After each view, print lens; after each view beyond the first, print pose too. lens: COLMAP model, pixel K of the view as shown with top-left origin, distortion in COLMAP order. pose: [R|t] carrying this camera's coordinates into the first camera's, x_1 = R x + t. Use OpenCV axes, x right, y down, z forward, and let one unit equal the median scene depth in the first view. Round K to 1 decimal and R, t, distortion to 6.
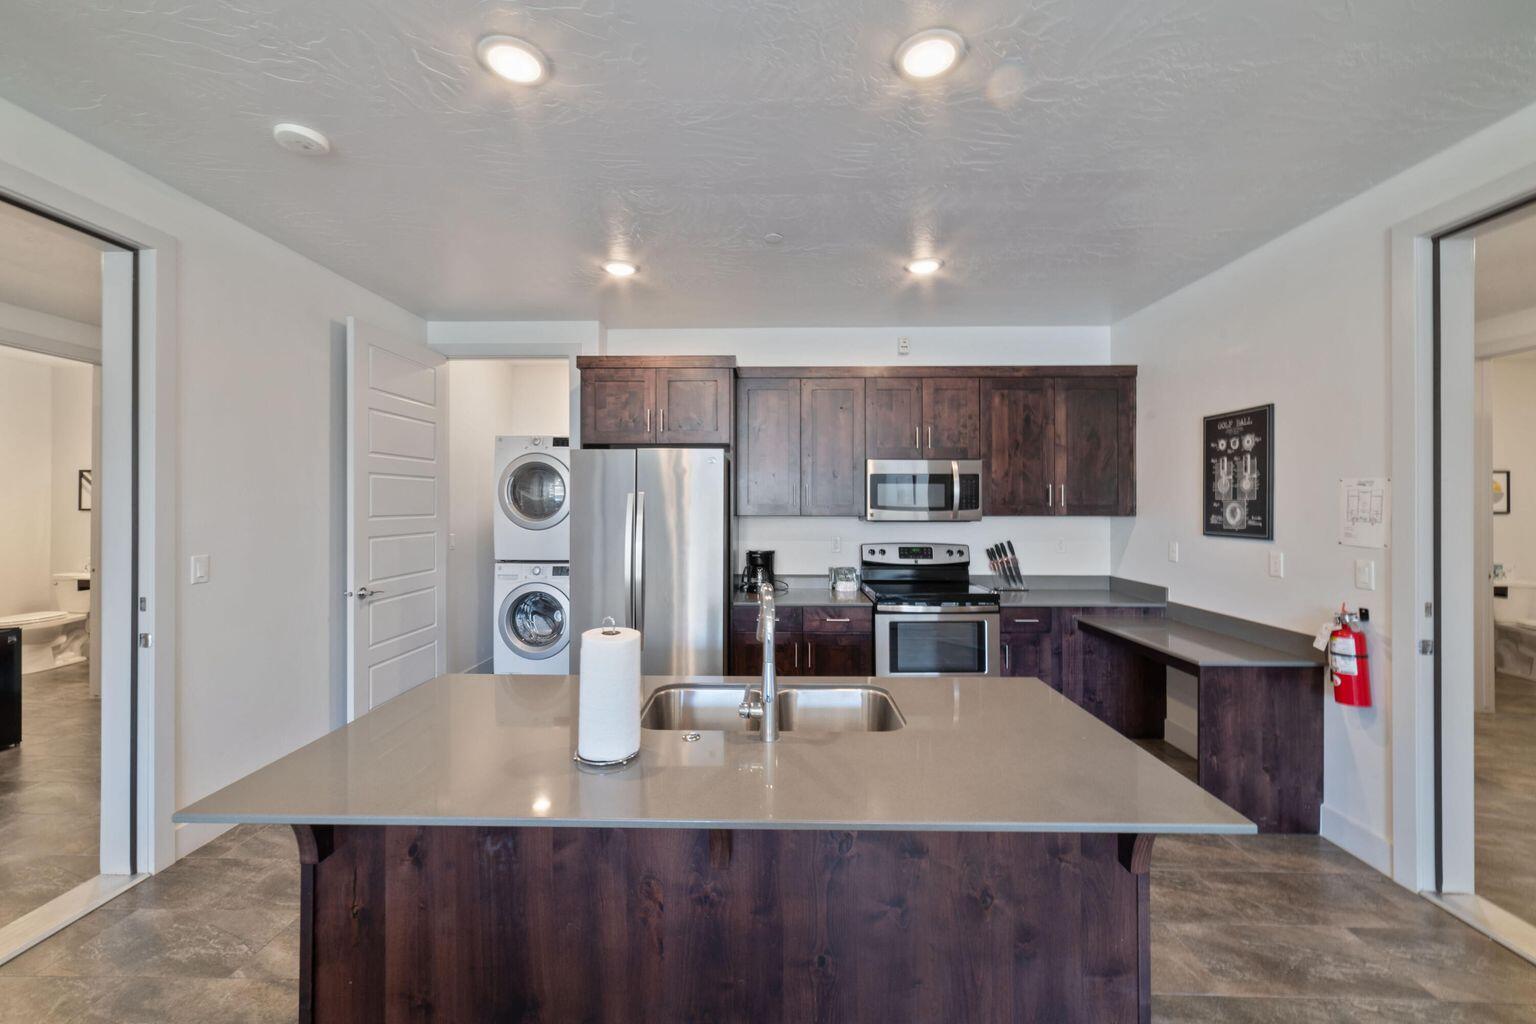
lens RADIAL K [[599.4, 0, 775.6], [0, 599.4, 508.7], [0, 0, 1]] dist [-0.004265, -0.000305]
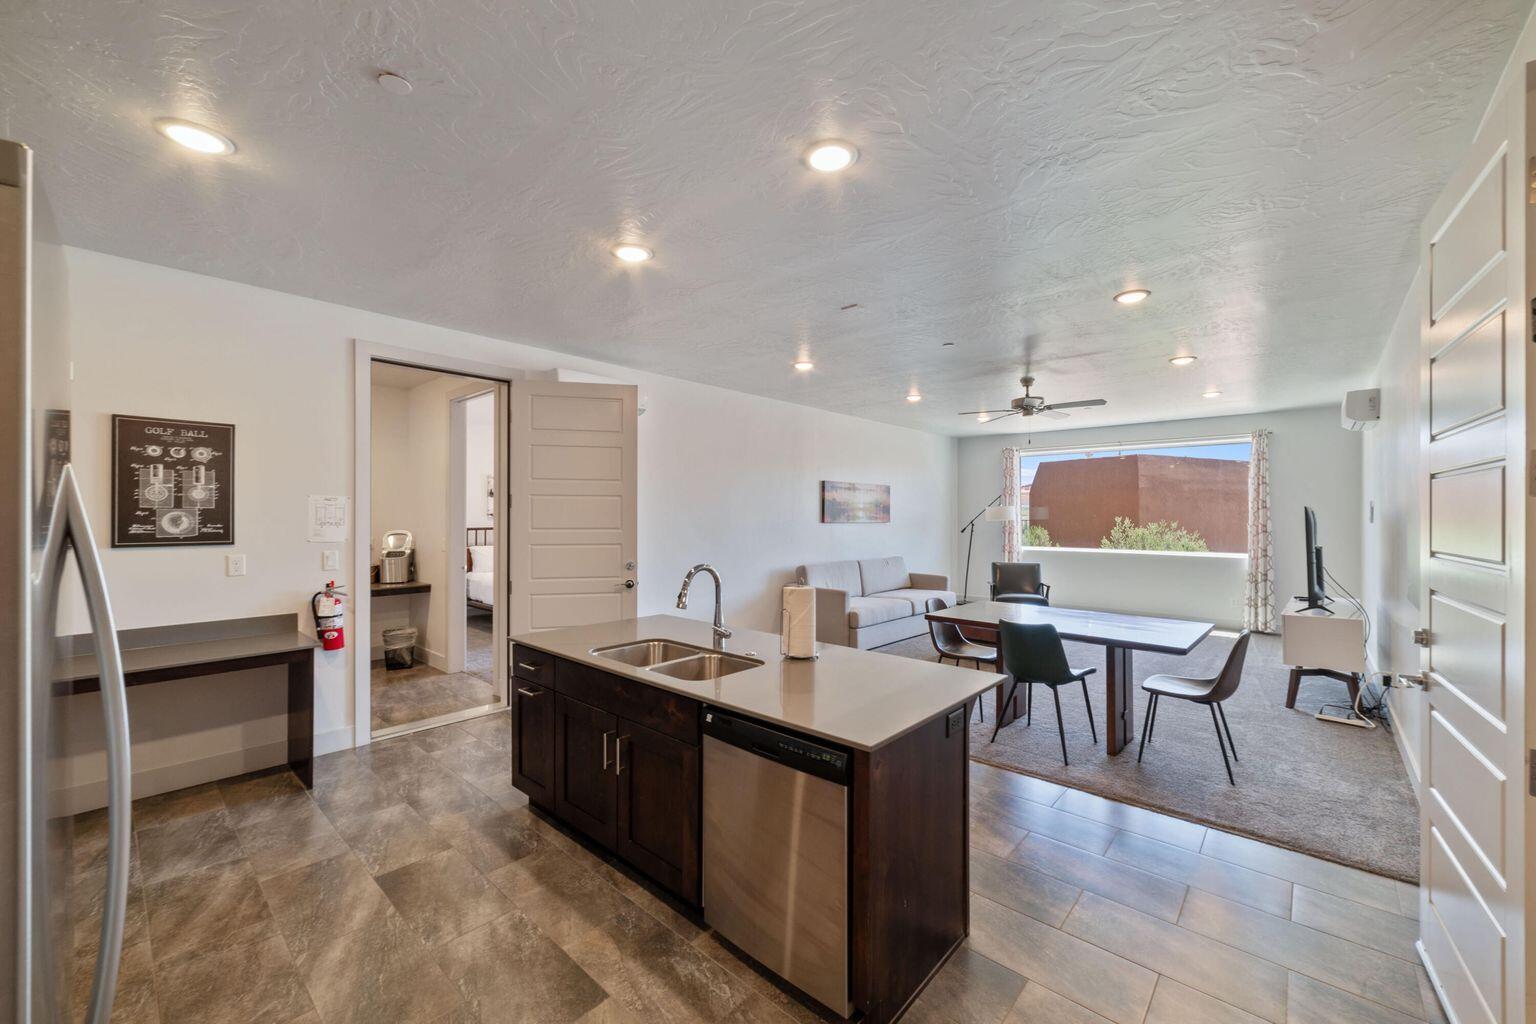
lens RADIAL K [[599.4, 0, 772.2], [0, 599.4, 513.2], [0, 0, 1]] dist [-0.004265, -0.000305]
pose [[-0.759663, -0.000774, 0.650316, -0.750875], [0.001457, 0.999995, 0.002891, -0.009605], [-0.650315, 0.003144, -0.759658, 1.295322]]
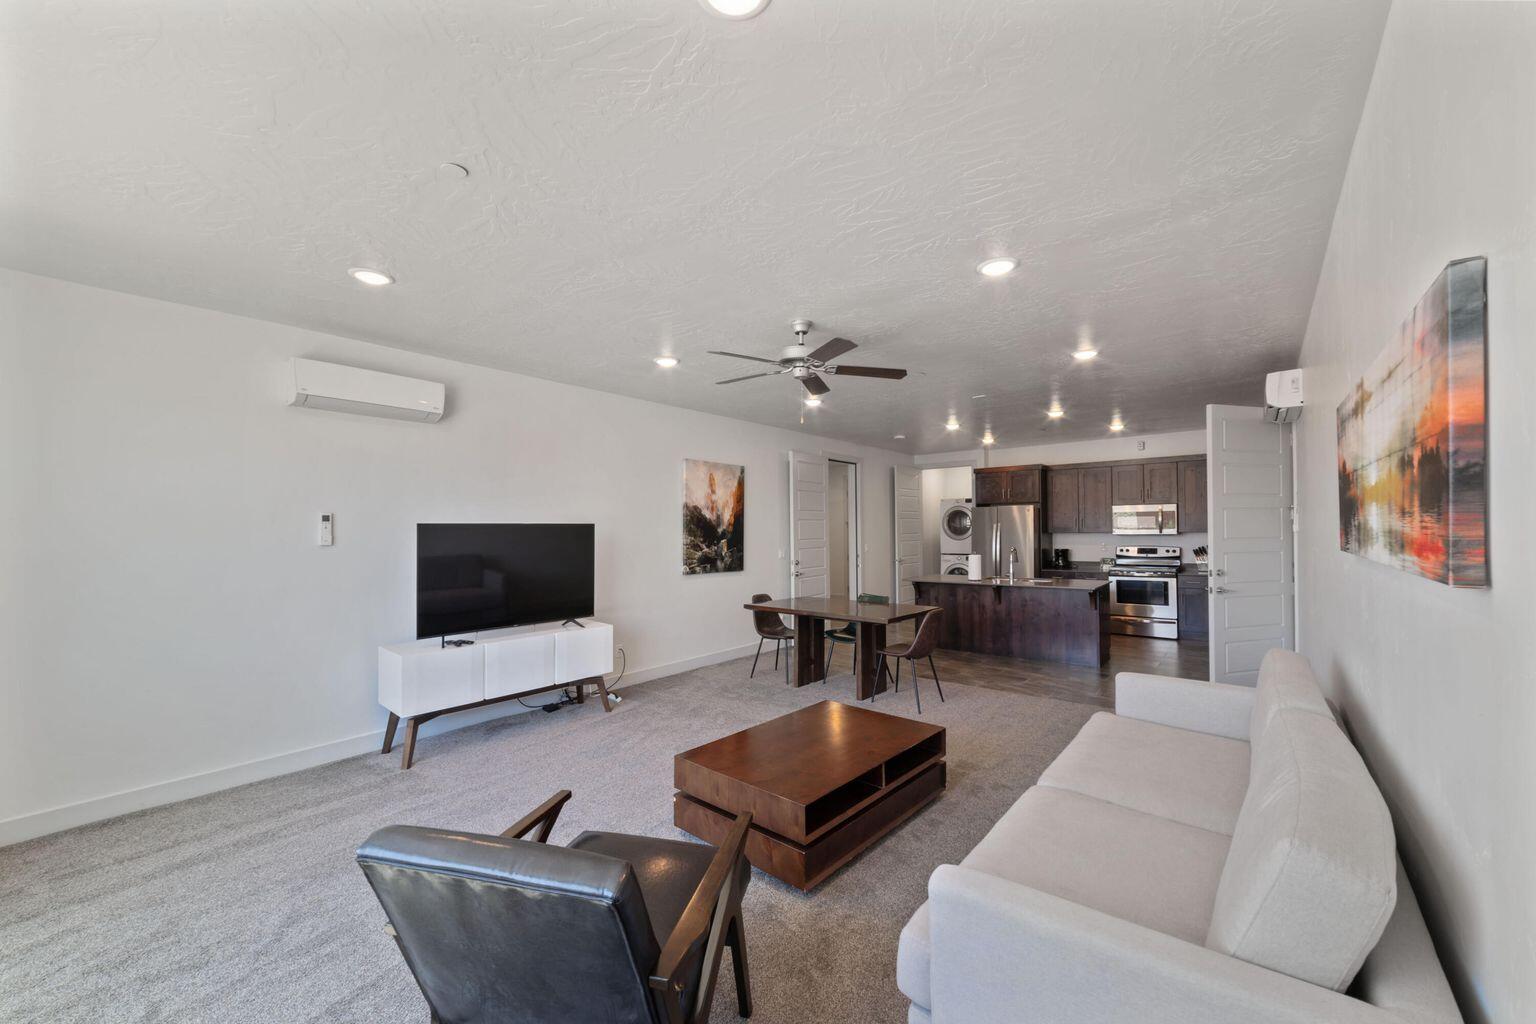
lens RADIAL K [[599.4, 0, 771.1], [0, 599.4, 526.7], [0, 0, 1]] dist [-0.004265, -0.000305]
pose [[0.777501, -0.014769, -0.628708, 0.494939], [0.008749, 0.999881, -0.012668, 0.008225], [0.628821, 0.004349, 0.777538, -1.260966]]
